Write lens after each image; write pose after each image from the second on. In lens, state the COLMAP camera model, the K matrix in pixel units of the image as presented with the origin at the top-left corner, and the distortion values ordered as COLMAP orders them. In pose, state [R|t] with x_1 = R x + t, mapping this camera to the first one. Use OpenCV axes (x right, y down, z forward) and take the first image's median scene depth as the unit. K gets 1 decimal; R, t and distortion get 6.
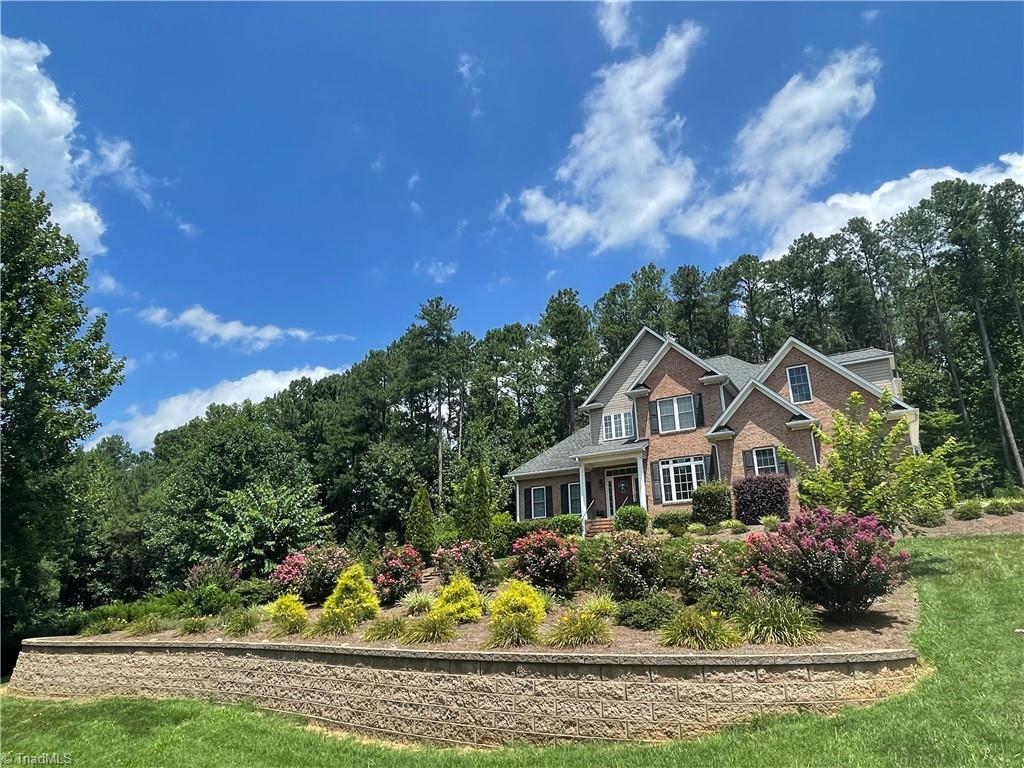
lens RADIAL K [[659.3, 0, 509.7], [0, 659.3, 388.4], [0, 0, 1]] dist [0.030990, -0.055833]
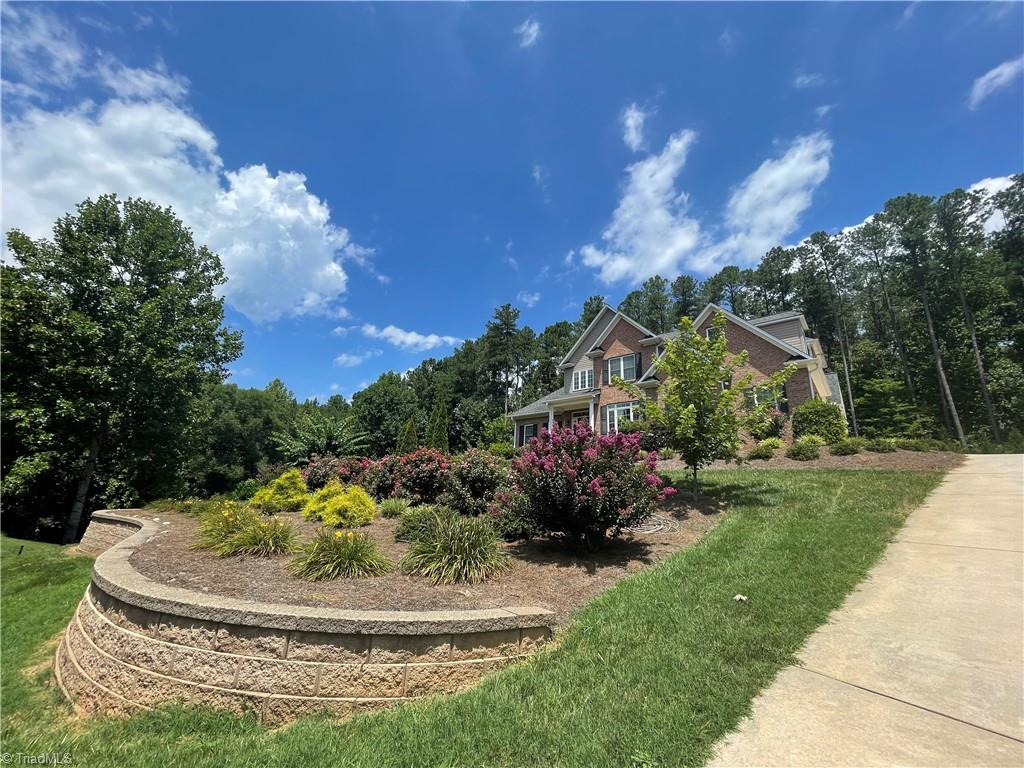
lens RADIAL K [[409.6, 0, 510.8], [0, 409.6, 387.7], [0, 0, 1]] dist [0.000411, 0.000050]
pose [[0.981377, 0.009159, -0.191874, 0.197956], [-0.001835, 0.999264, 0.038313, 0.045206], [0.192083, -0.037248, 0.980672, 0.178610]]
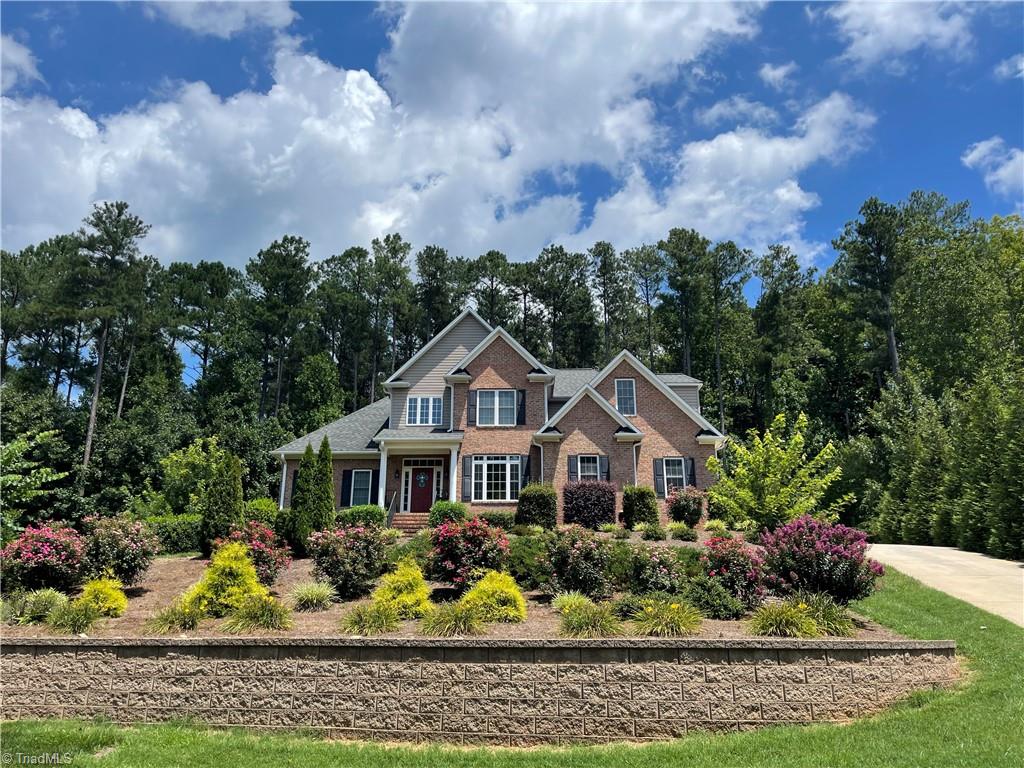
lens RADIAL K [[757.7, 0, 512.0], [0, 757.7, 384.0], [0, 0, 1]] dist [0.106553, -0.144535]
pose [[0.870622, 0.164621, 0.463592, -0.234042], [-0.169902, 0.984983, -0.030692, 0.035603], [-0.461683, -0.052043, 0.885517, 0.049000]]
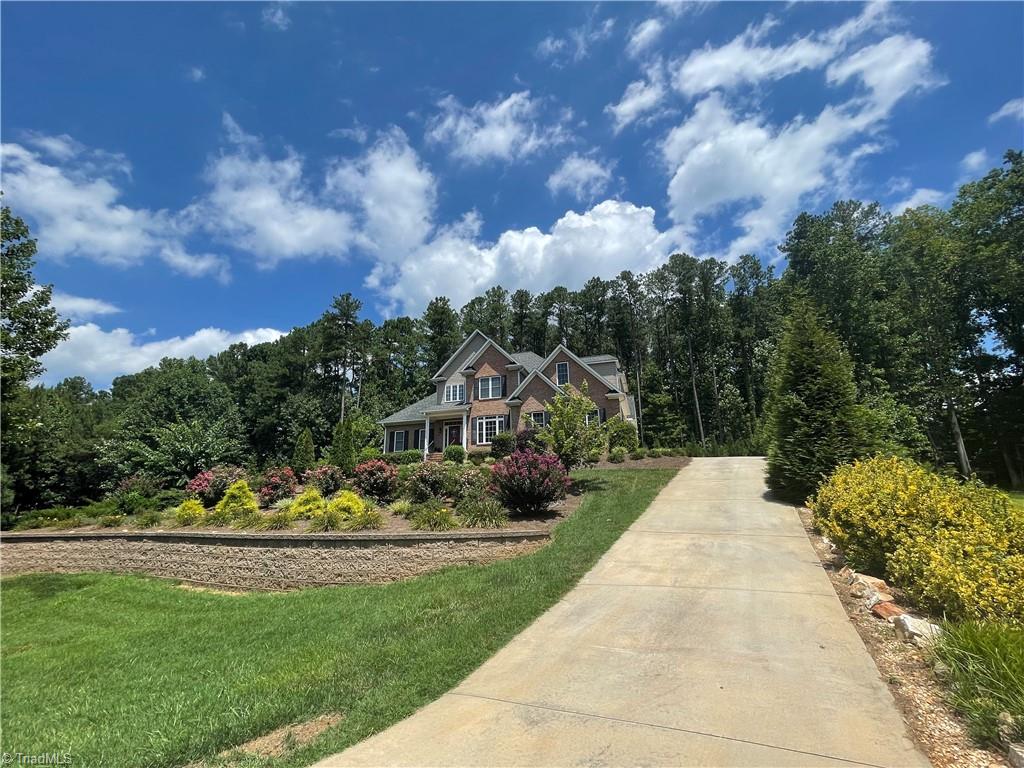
lens RADIAL K [[452.9, 0, 507.6], [0, 452.9, 387.1], [0, 0, 1]] dist [0.000495, -0.000489]
pose [[0.975067, 0.058670, 0.214013, 0.065628], [-0.069449, 0.996650, 0.043193, -0.011645], [-0.210762, -0.056979, 0.975875, -0.047737]]
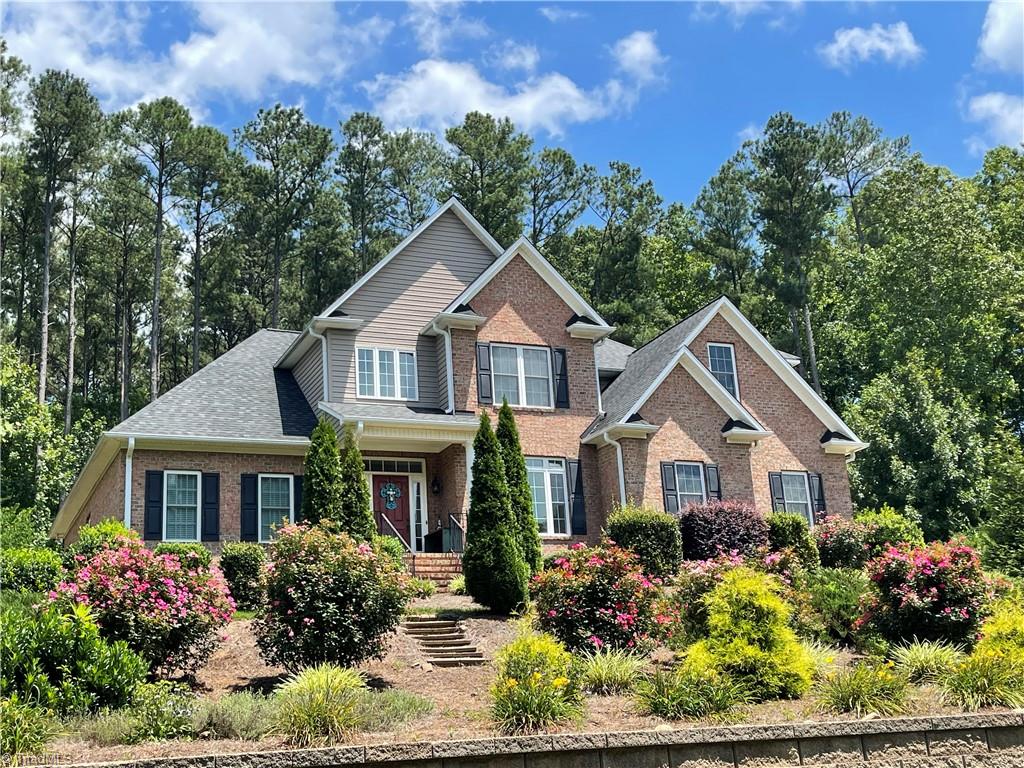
lens RADIAL K [[1291.8, 0, 507.2], [0, 1291.8, 379.5], [0, 0, 1]] dist [0.135618, -0.314509]
pose [[0.590849, 0.212296, 0.778349, -0.591063], [-0.210559, 0.971899, -0.105251, 0.158630], [-0.778821, -0.101701, 0.618947, 0.363385]]
